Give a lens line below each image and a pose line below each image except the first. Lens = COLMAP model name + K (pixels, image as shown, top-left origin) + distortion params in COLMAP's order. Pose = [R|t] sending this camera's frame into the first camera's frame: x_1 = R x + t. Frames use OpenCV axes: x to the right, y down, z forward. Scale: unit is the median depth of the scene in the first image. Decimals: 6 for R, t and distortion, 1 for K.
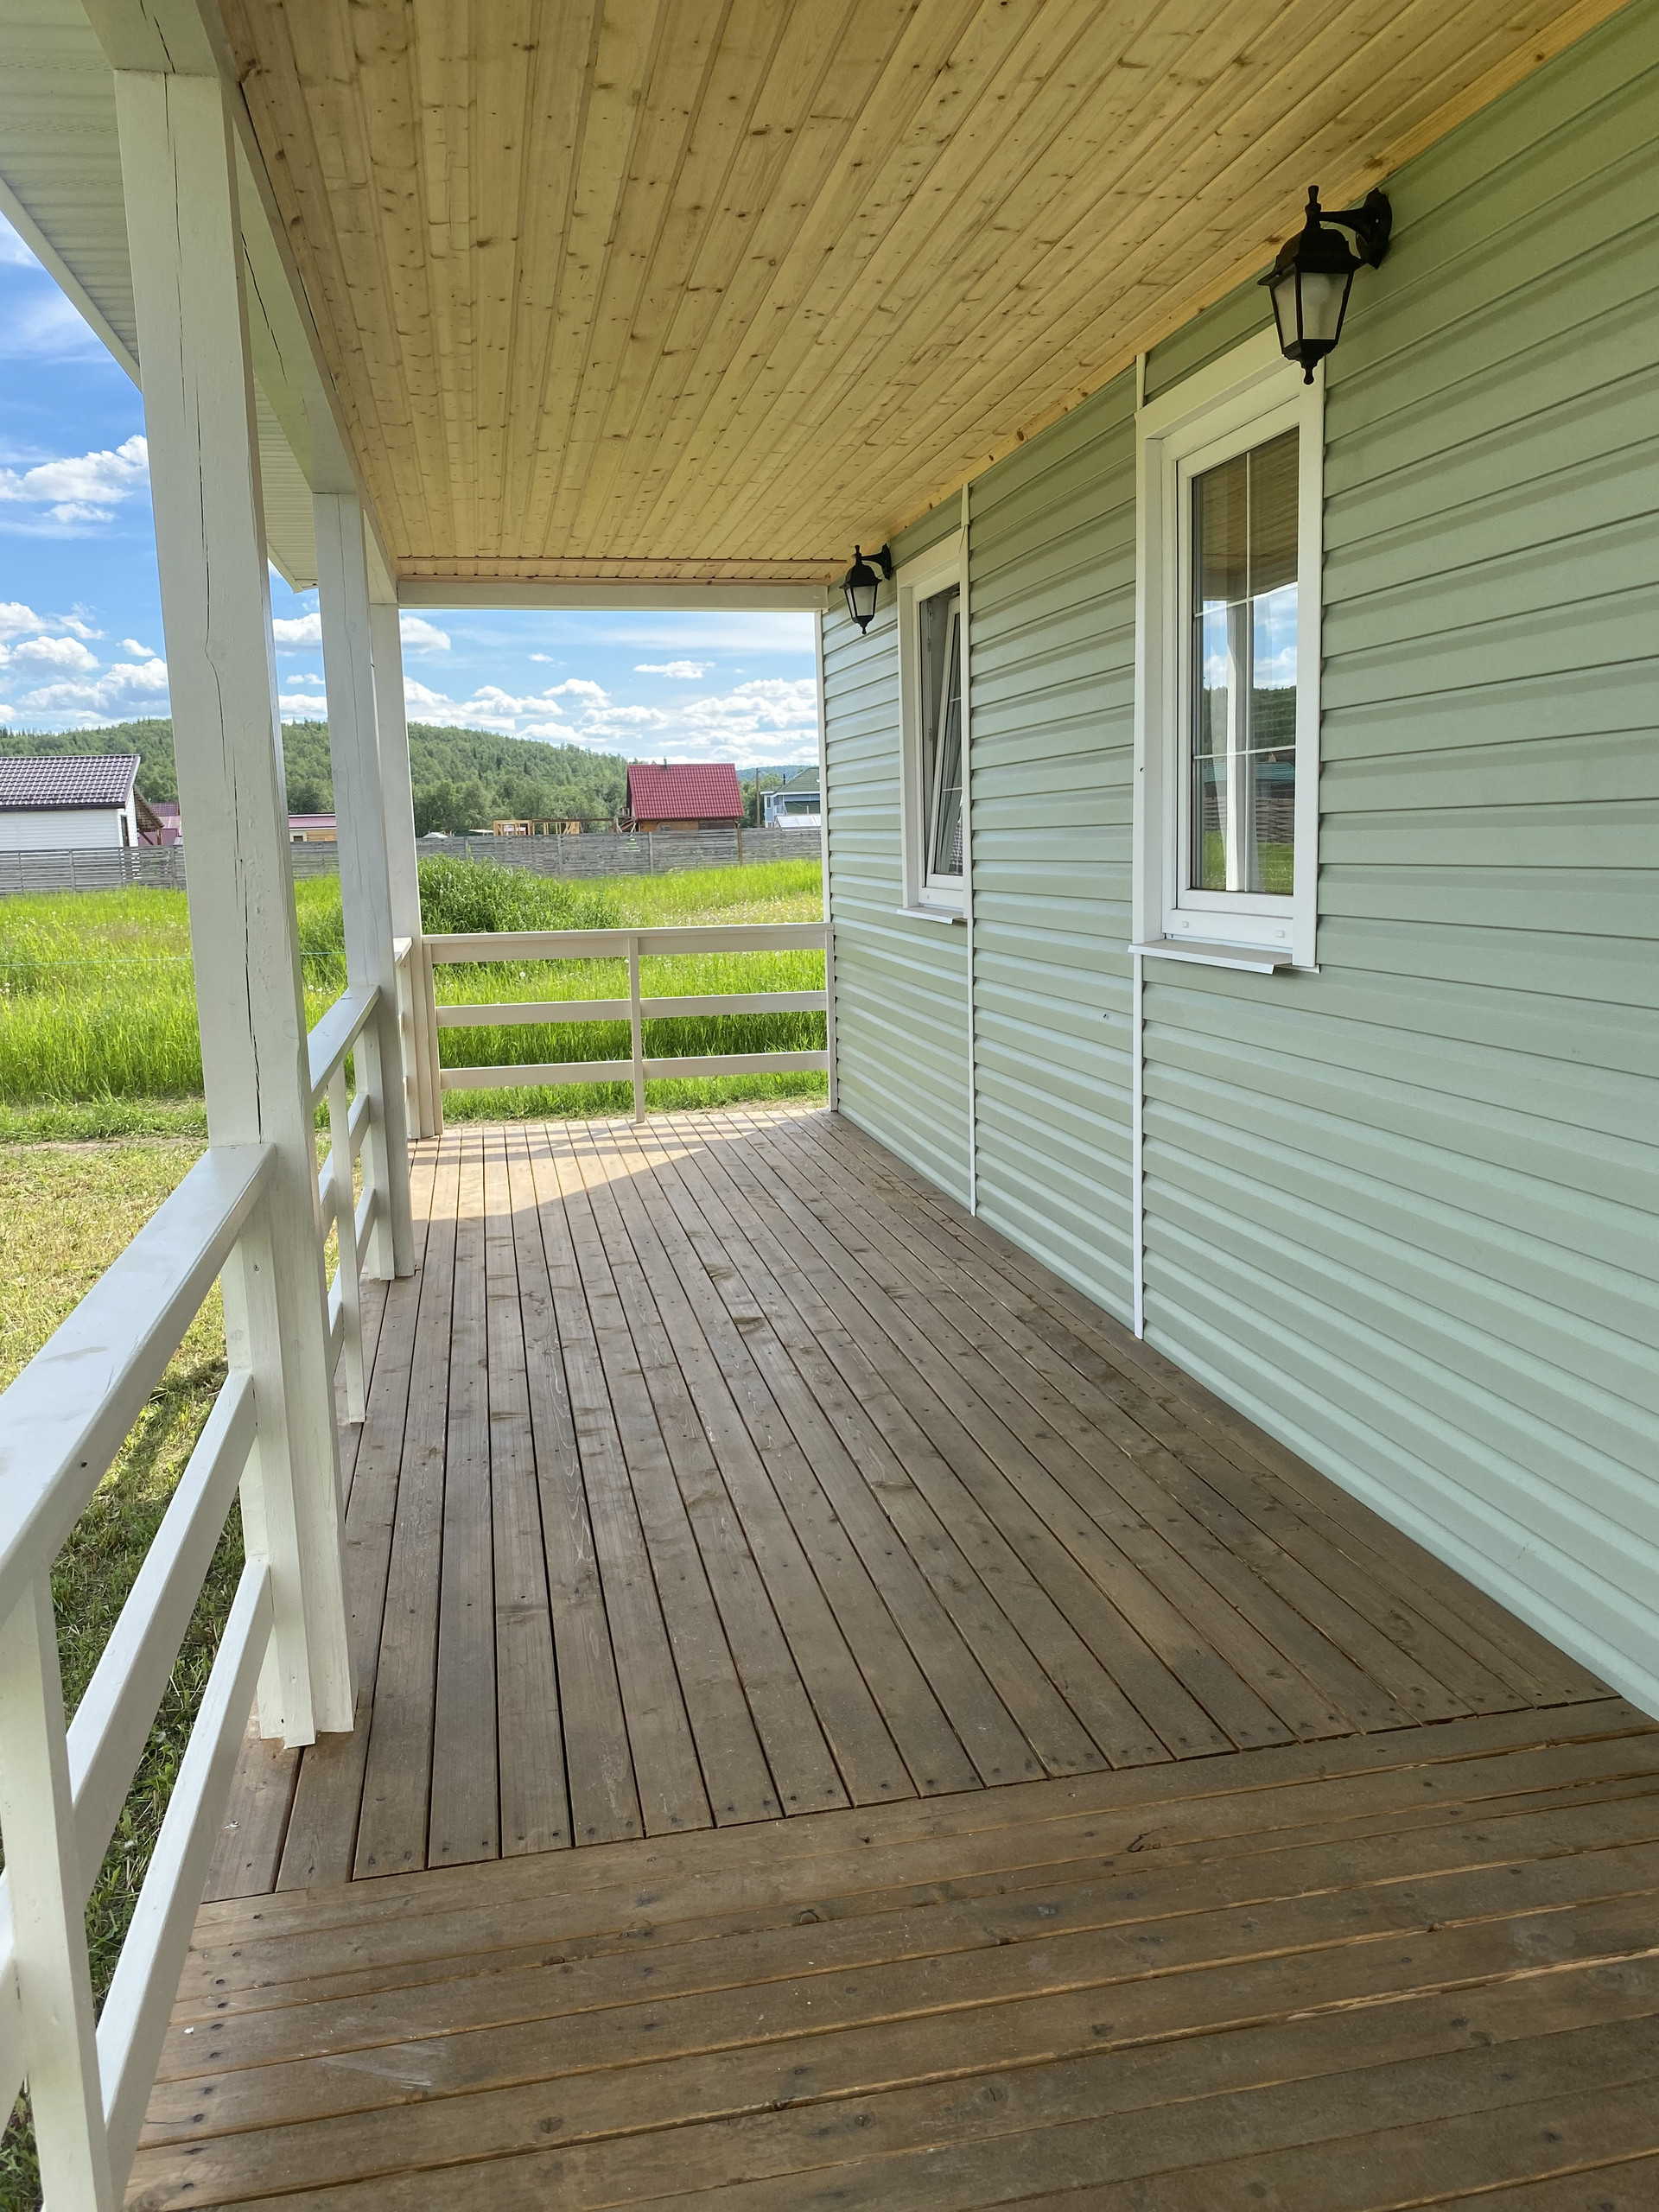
lens RADIAL K [[1707.2, 0, 829.5], [0, 1707.2, 1106.0], [0, 0, 1]] dist [0.008398, 0.002149]
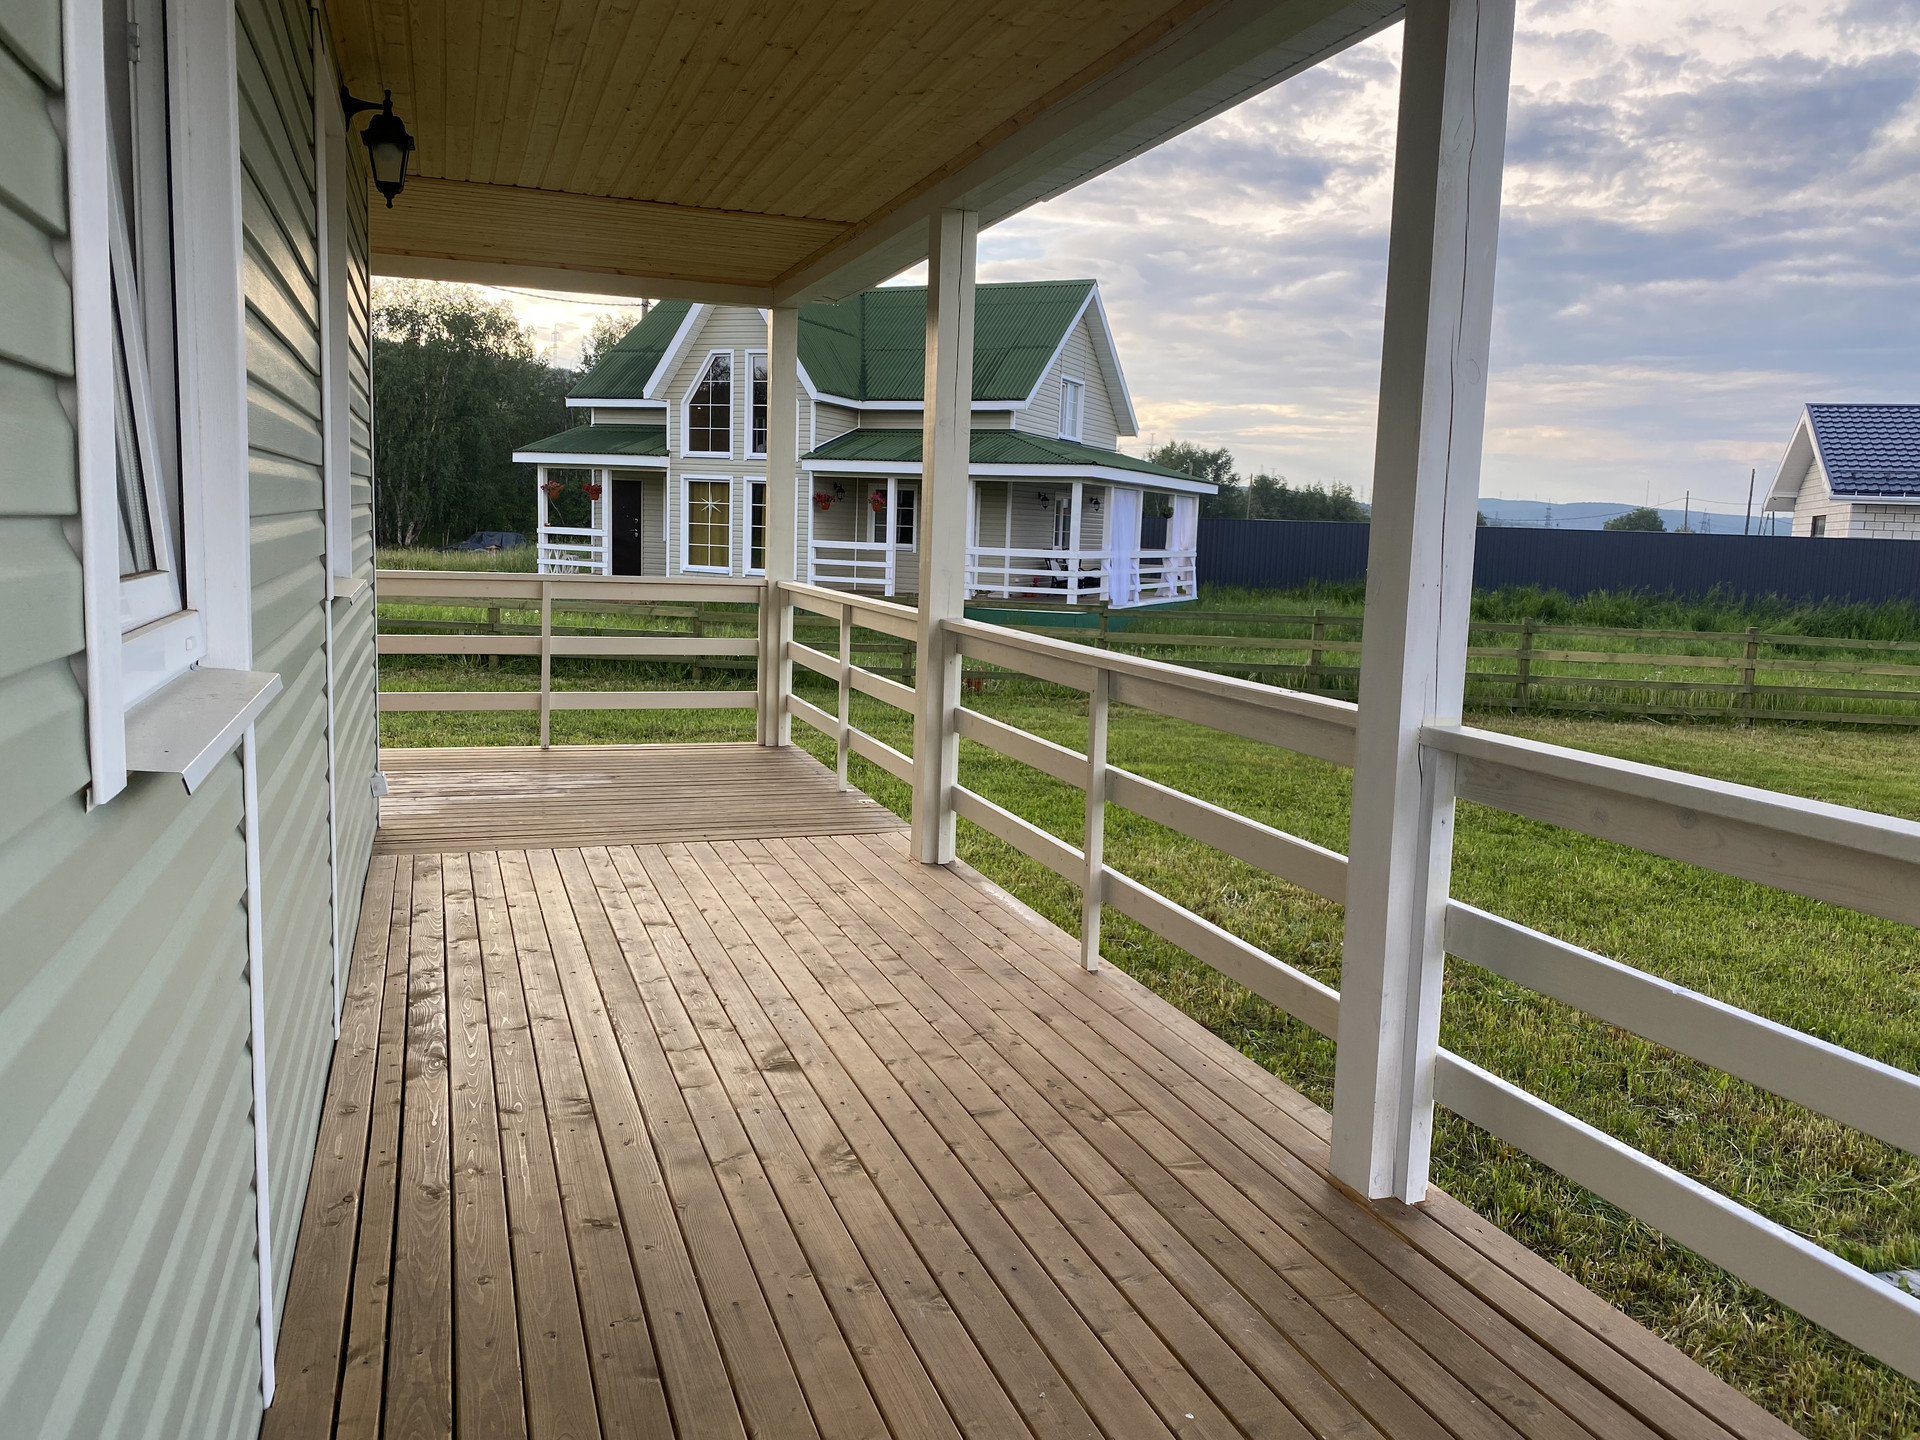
lens RADIAL K [[1454.4, 0, 960.0], [0, 1454.4, 720.0], [0, 0, 1]] dist [0.006214, 0.001574]
pose [[-0.991242, 0.009137, -0.131744, -0.044211], [-0.030210, 0.955461, 0.293568, -0.257338], [0.128559, 0.294977, -0.946816, 1.719101]]
